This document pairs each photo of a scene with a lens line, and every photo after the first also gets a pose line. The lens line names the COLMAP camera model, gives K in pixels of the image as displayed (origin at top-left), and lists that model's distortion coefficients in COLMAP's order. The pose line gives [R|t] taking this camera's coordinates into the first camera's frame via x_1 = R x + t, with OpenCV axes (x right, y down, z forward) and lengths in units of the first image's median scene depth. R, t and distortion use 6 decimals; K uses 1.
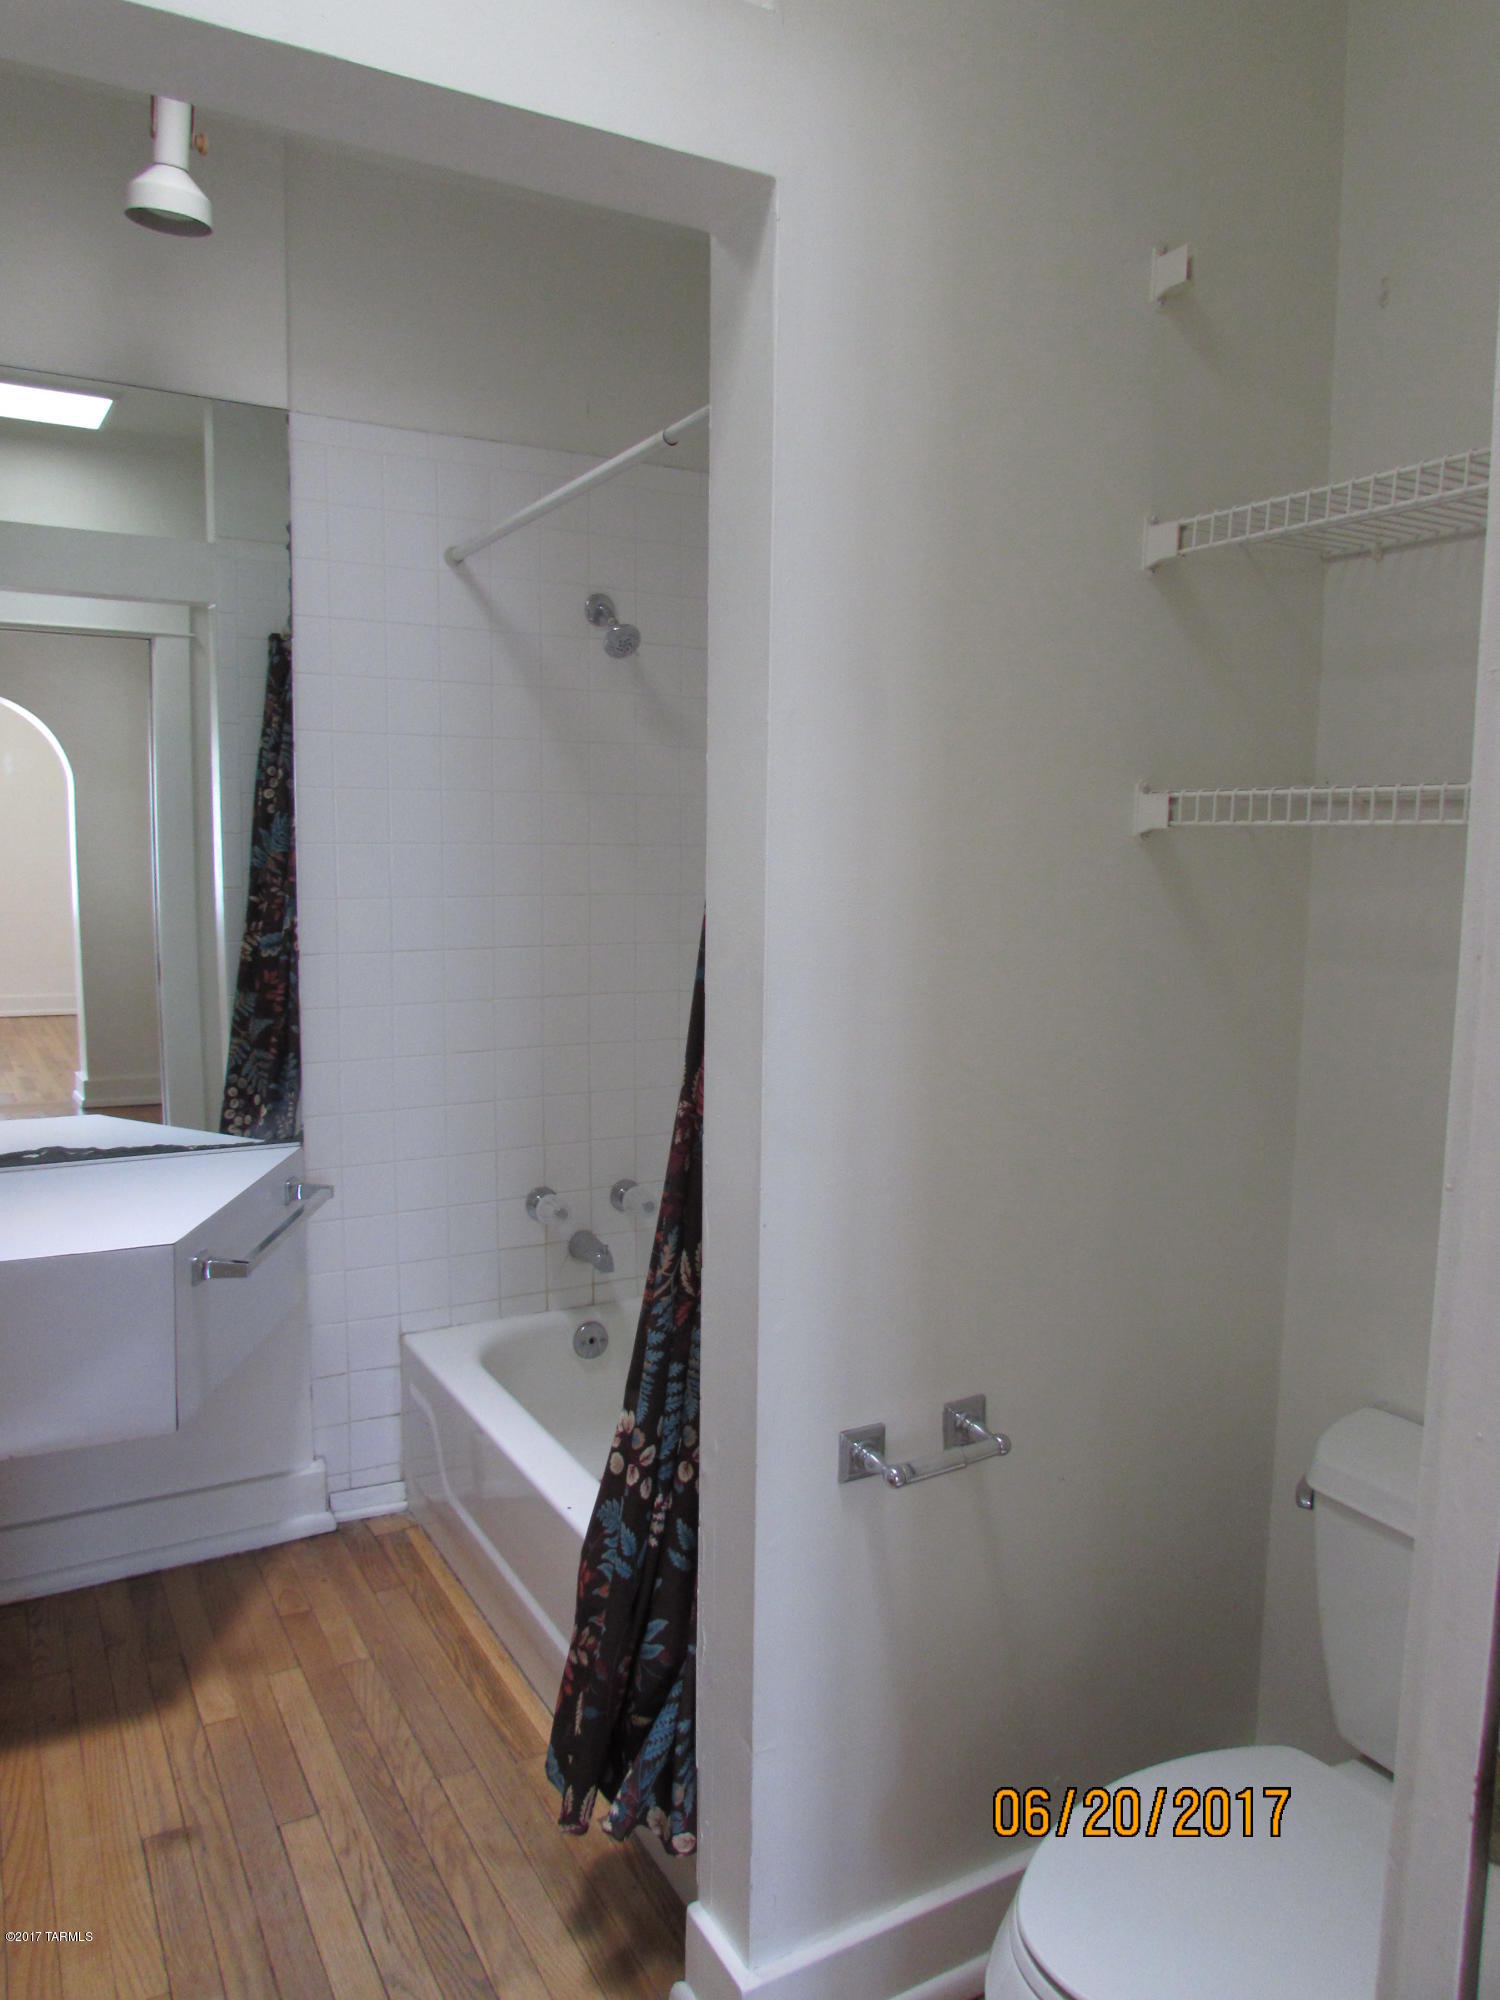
lens RADIAL K [[1422.5, 0, 750.0], [0, 1422.5, 1000.0], [0, 0, 1]] dist [-0.028035, 0.033990]
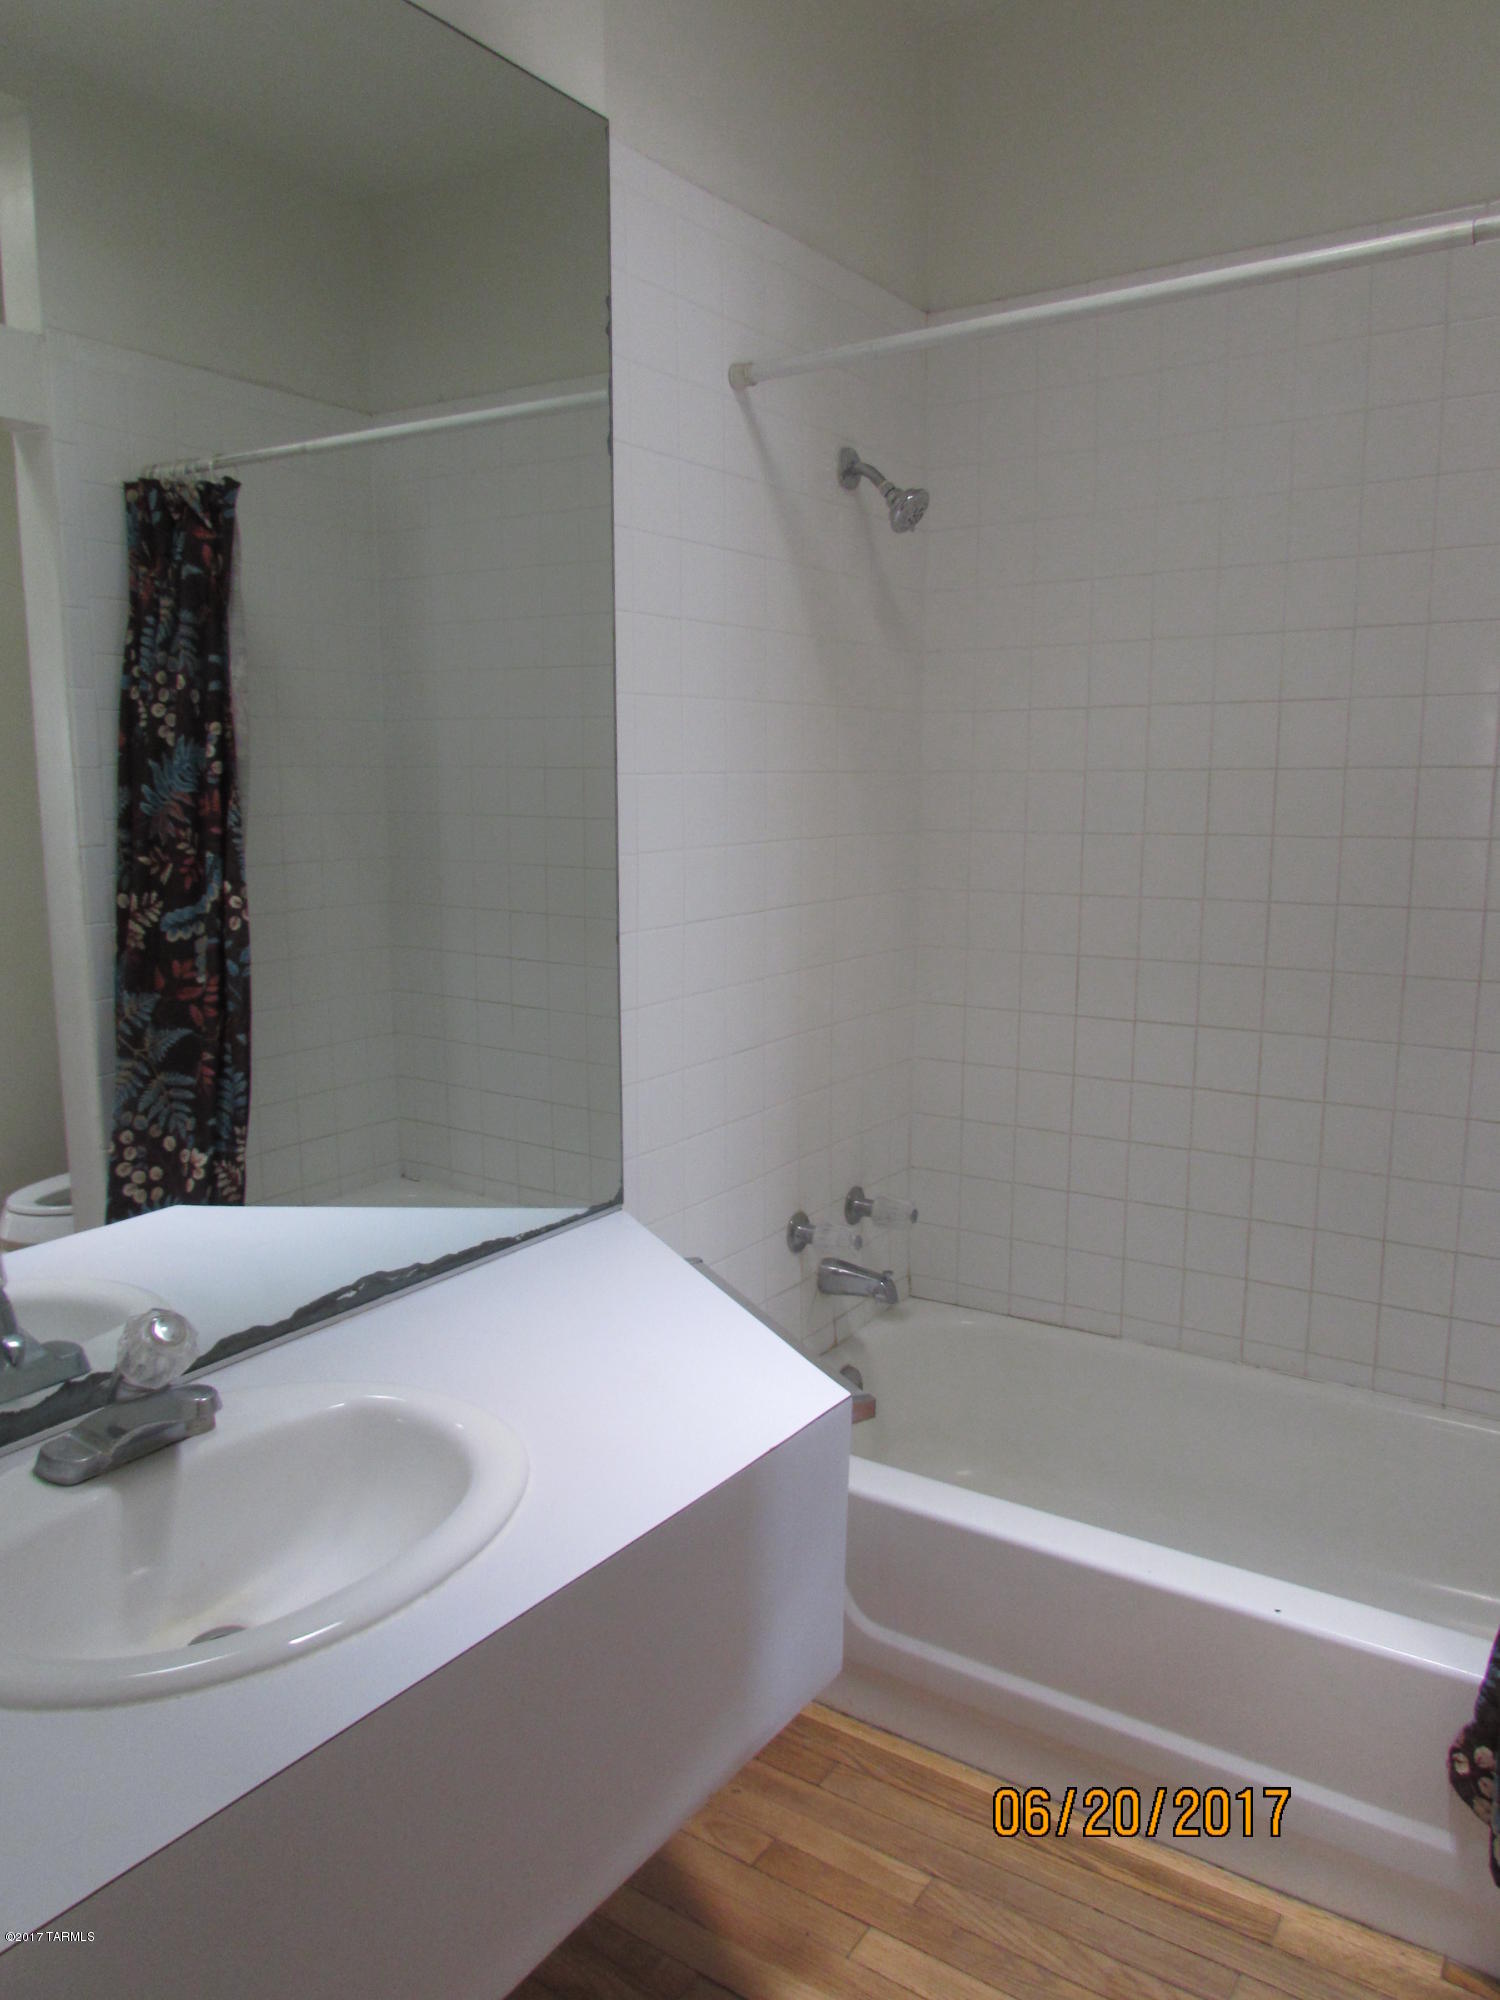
lens RADIAL K [[1412.2, 0, 750.0], [0, 1412.2, 1000.0], [0, 0, 1]] dist [-0.011008, -0.002020]
pose [[0.896082, -0.087420, 0.435195, -0.391794], [0.064000, 0.995616, 0.068217, -0.031050], [-0.439250, -0.033275, 0.897748, 0.244172]]
